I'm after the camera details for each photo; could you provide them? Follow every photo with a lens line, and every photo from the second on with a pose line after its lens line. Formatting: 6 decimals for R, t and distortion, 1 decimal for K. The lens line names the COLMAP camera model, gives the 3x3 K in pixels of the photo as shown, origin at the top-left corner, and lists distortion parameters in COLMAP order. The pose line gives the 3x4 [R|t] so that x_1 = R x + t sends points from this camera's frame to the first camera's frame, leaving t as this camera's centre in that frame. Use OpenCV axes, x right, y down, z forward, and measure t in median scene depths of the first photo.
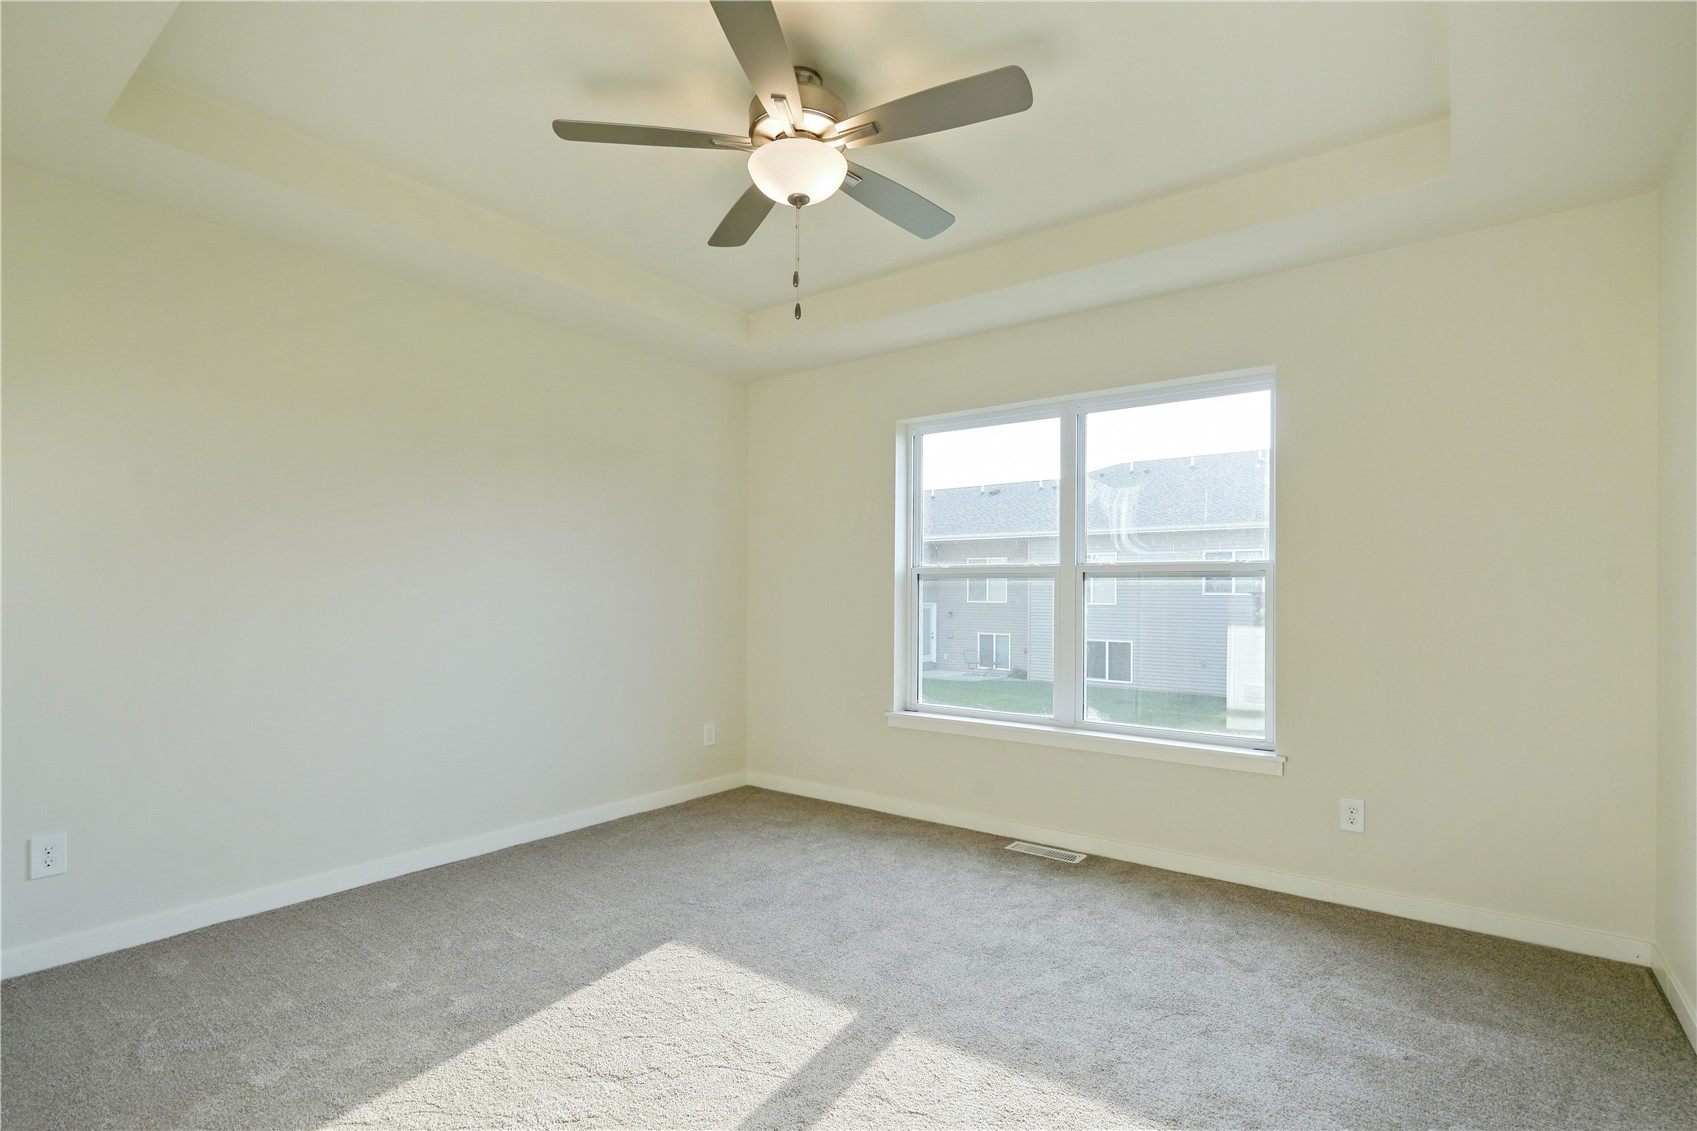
lens RADIAL K [[786.4, 0, 845.9], [0, 786.4, 588.2], [0, 0, 1]] dist [-0.001832, -0.000338]
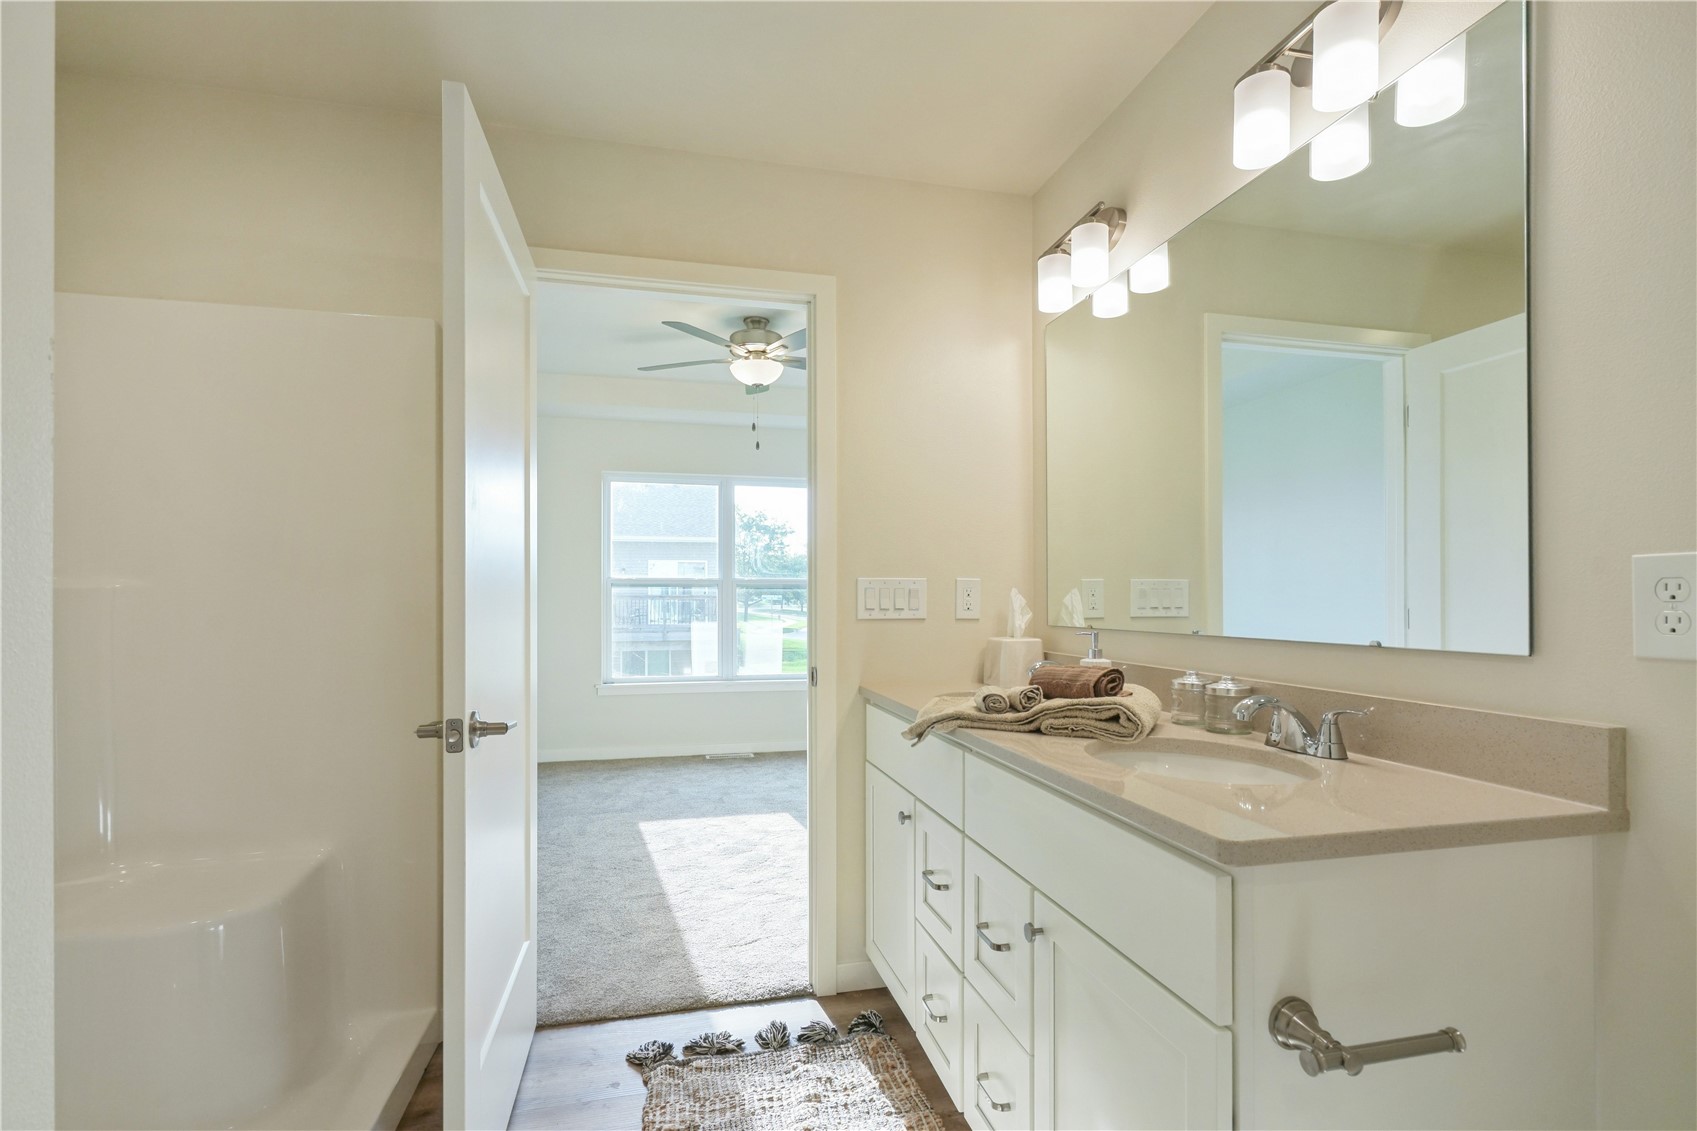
lens RADIAL K [[786.4, 0, 845.9], [0, 786.4, 588.2], [0, 0, 1]] dist [-0.001832, -0.000338]
pose [[0.641448, 0.002963, 0.767160, -0.885754], [0.001610, 0.999985, -0.005208, -0.002568], [-0.767164, 0.004576, 0.641434, -0.231470]]
